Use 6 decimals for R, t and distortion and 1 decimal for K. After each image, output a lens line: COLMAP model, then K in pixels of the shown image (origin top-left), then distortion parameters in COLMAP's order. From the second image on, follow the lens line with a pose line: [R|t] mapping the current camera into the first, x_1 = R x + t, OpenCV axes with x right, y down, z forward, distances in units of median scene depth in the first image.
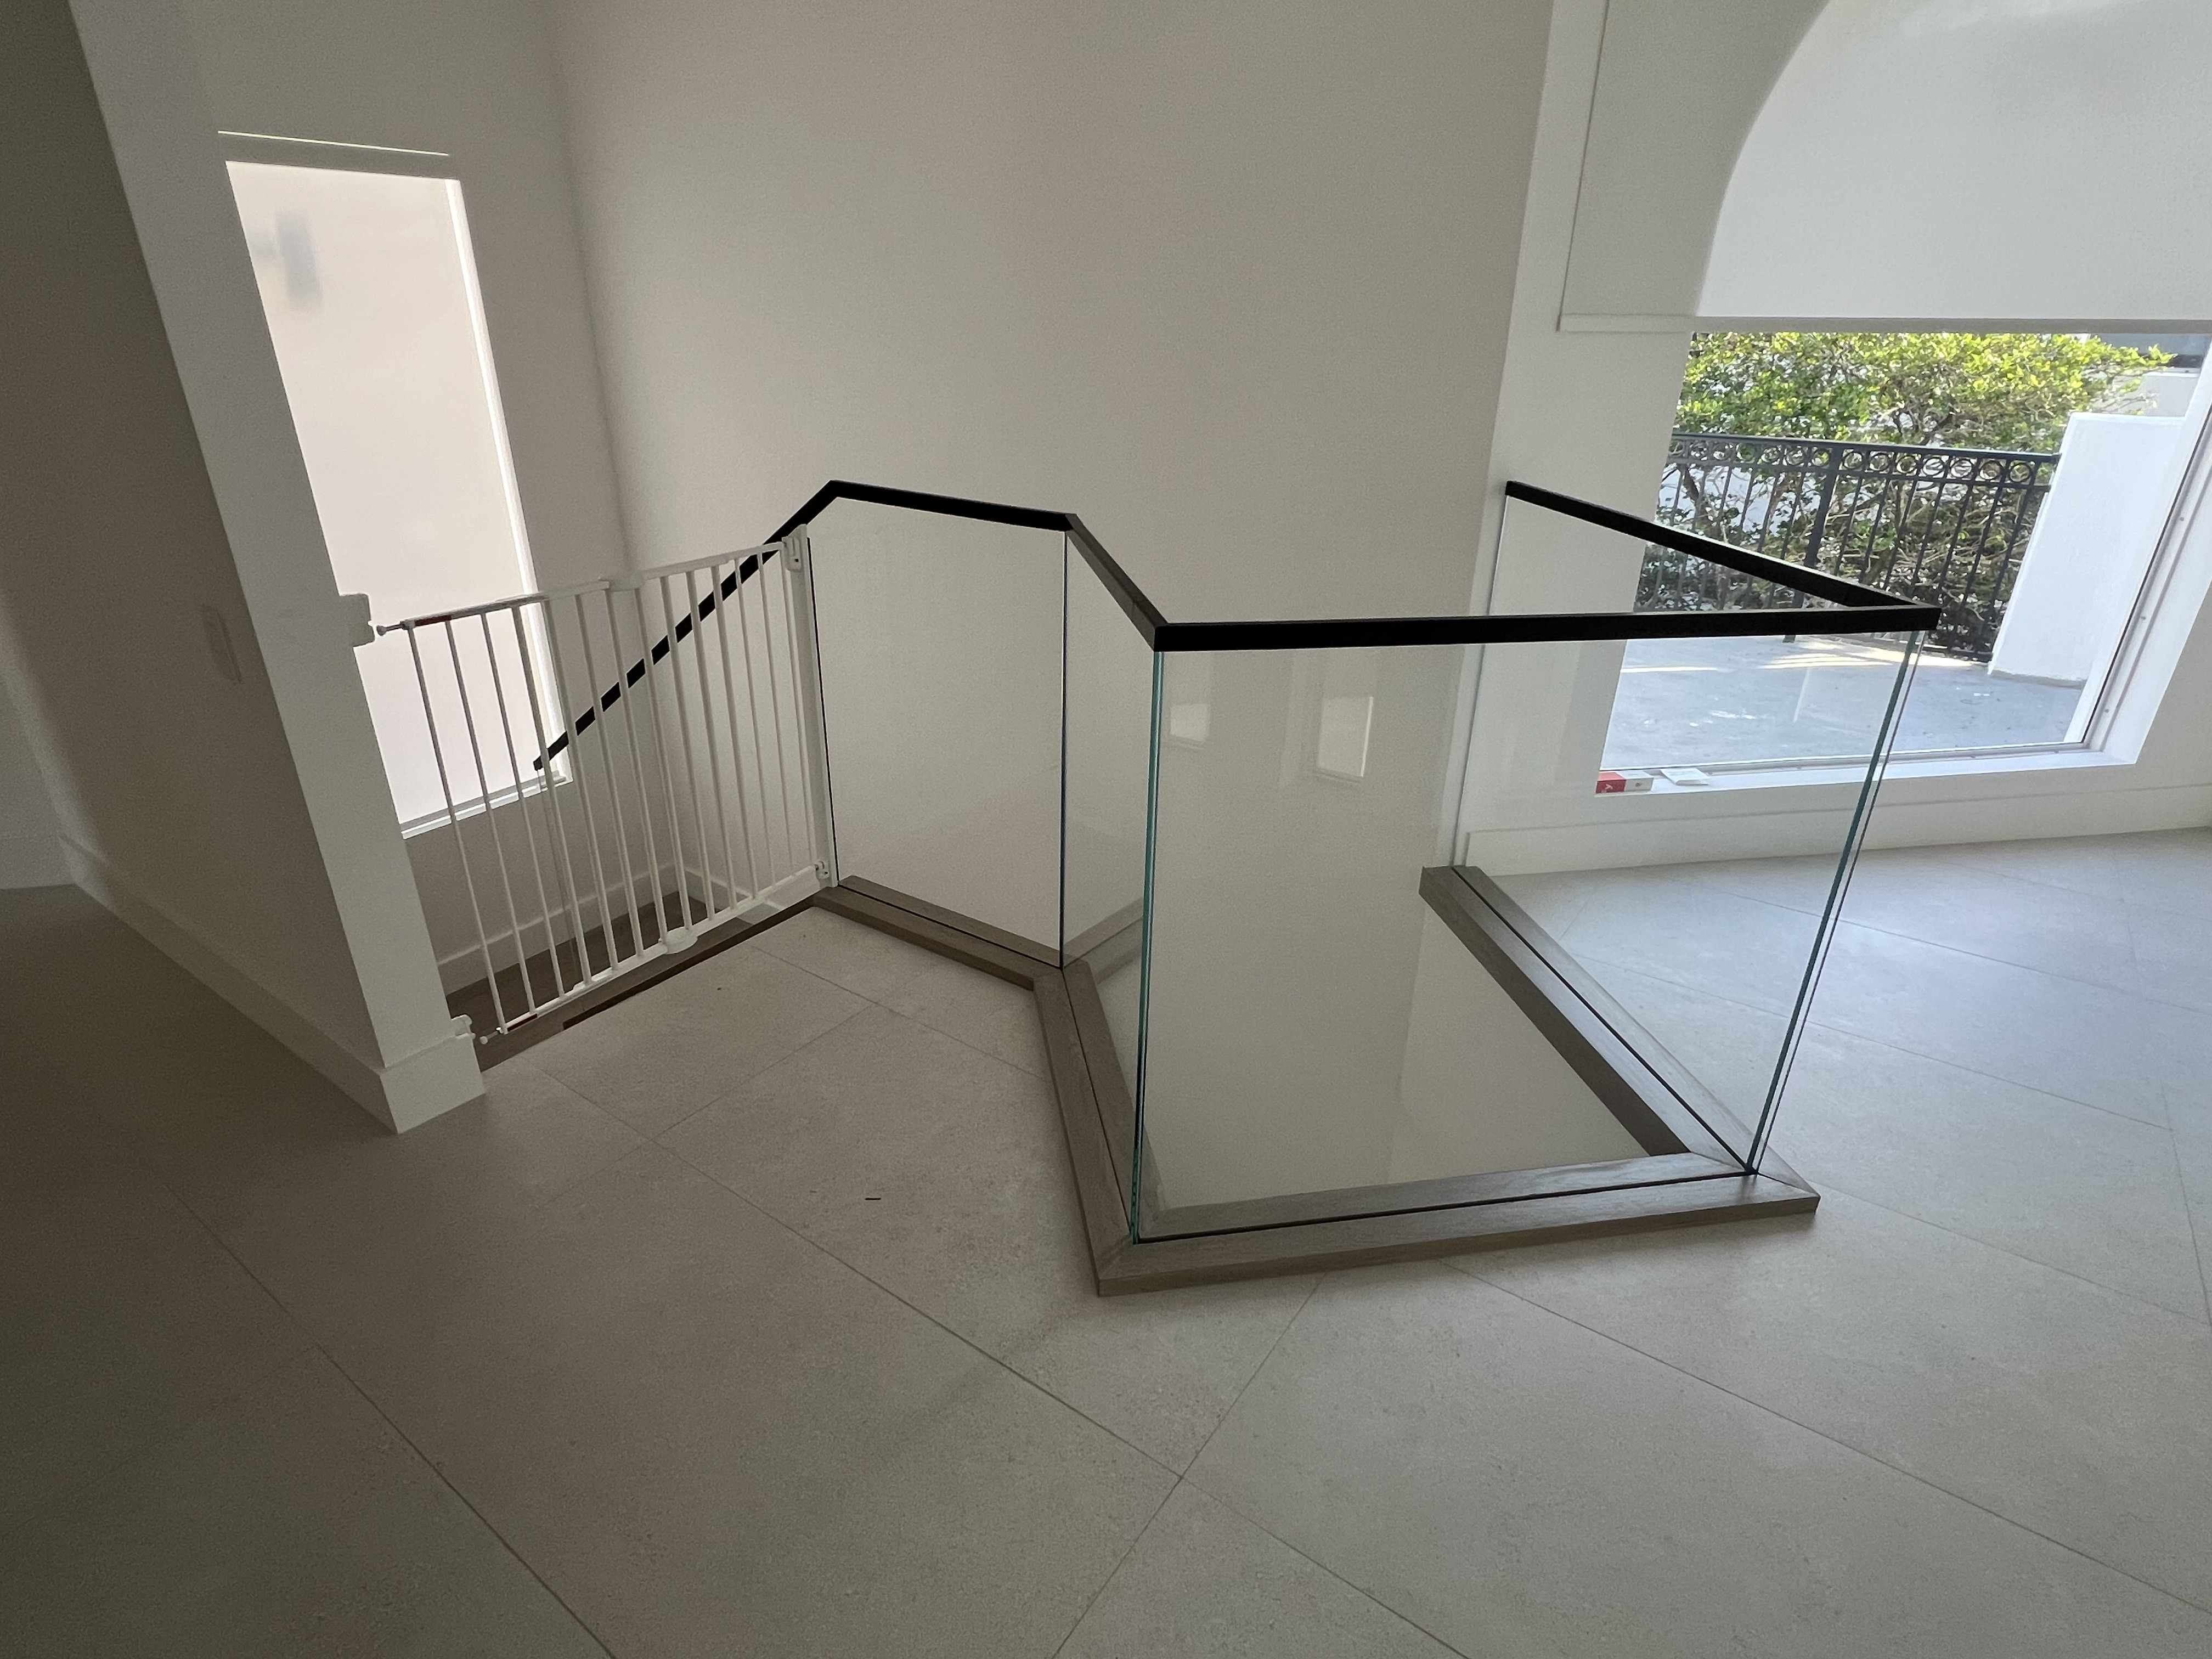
lens RADIAL K [[1189.7, 0, 1106.3], [0, 1189.7, 838.7], [0, 0, 1]] dist [0.002885, 0.000452]
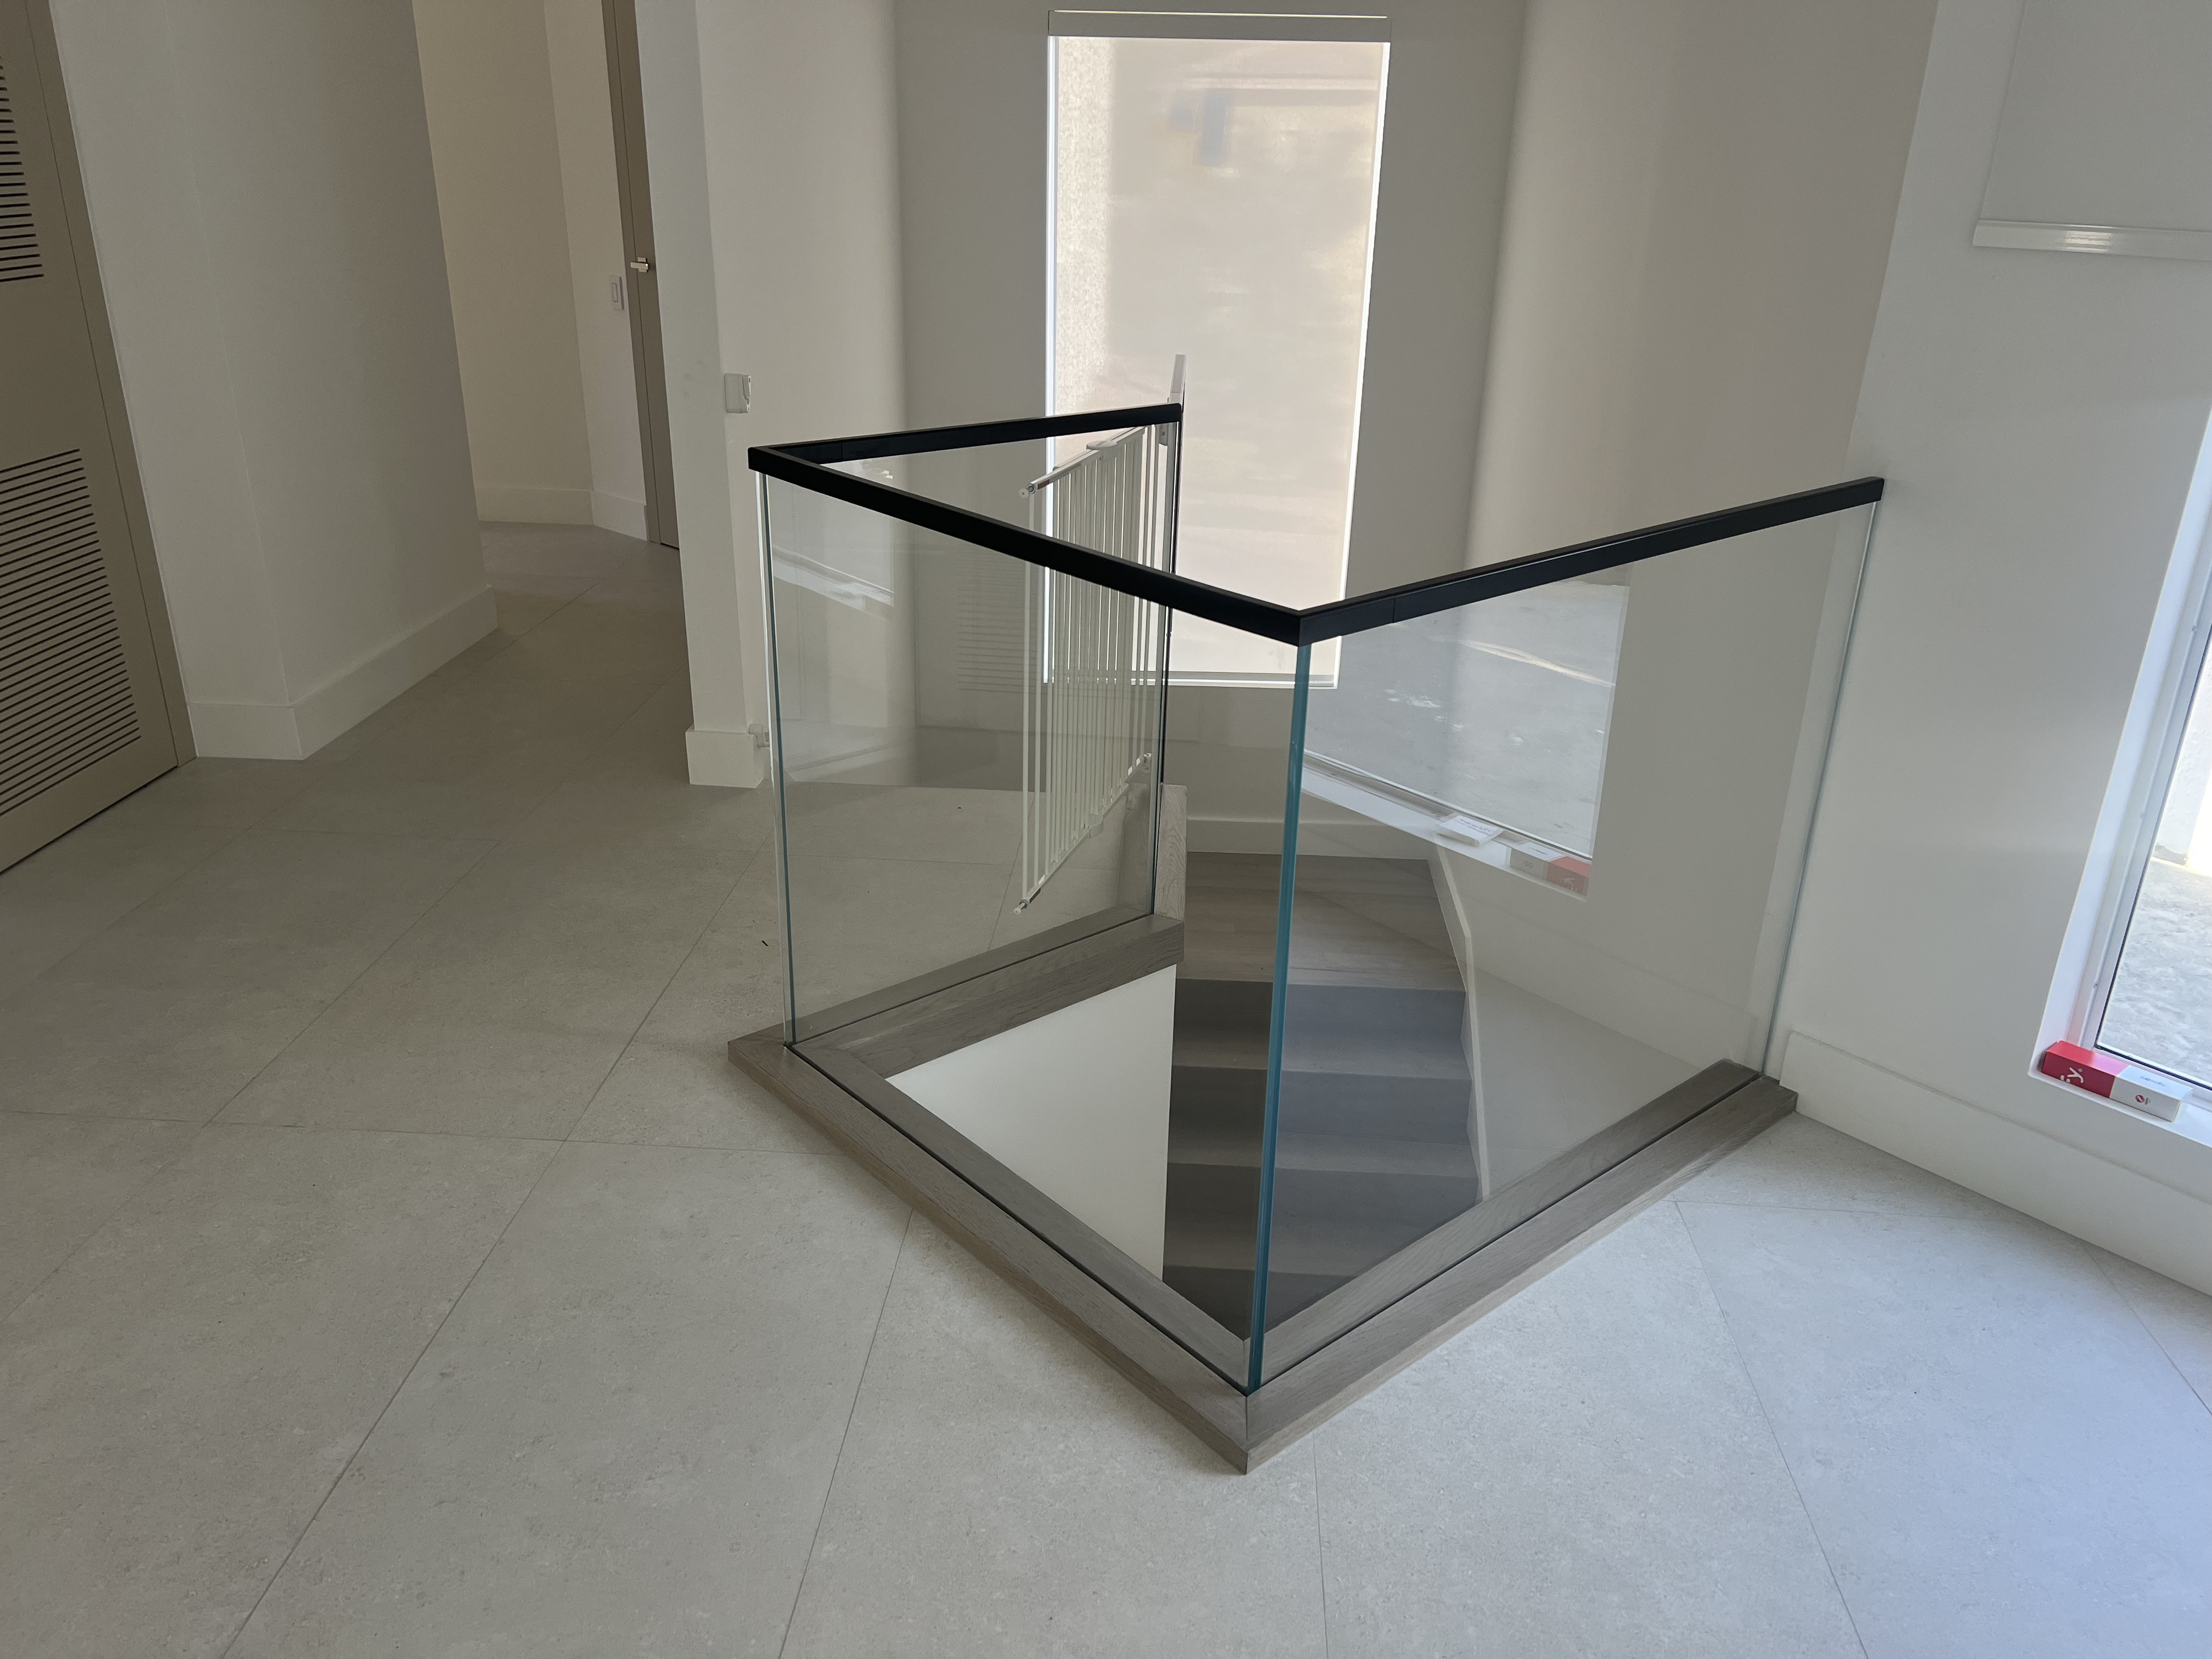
lens RADIAL K [[1687.0, 0, 1103.4], [0, 1687.0, 843.1], [0, 0, 1]] dist [0.055439, -0.057114]
pose [[0.514068, 0.335211, -0.789536, 0.940407], [-0.370982, 0.916818, 0.147704, -0.110825], [0.773373, 0.216974, 0.595664, 0.201144]]
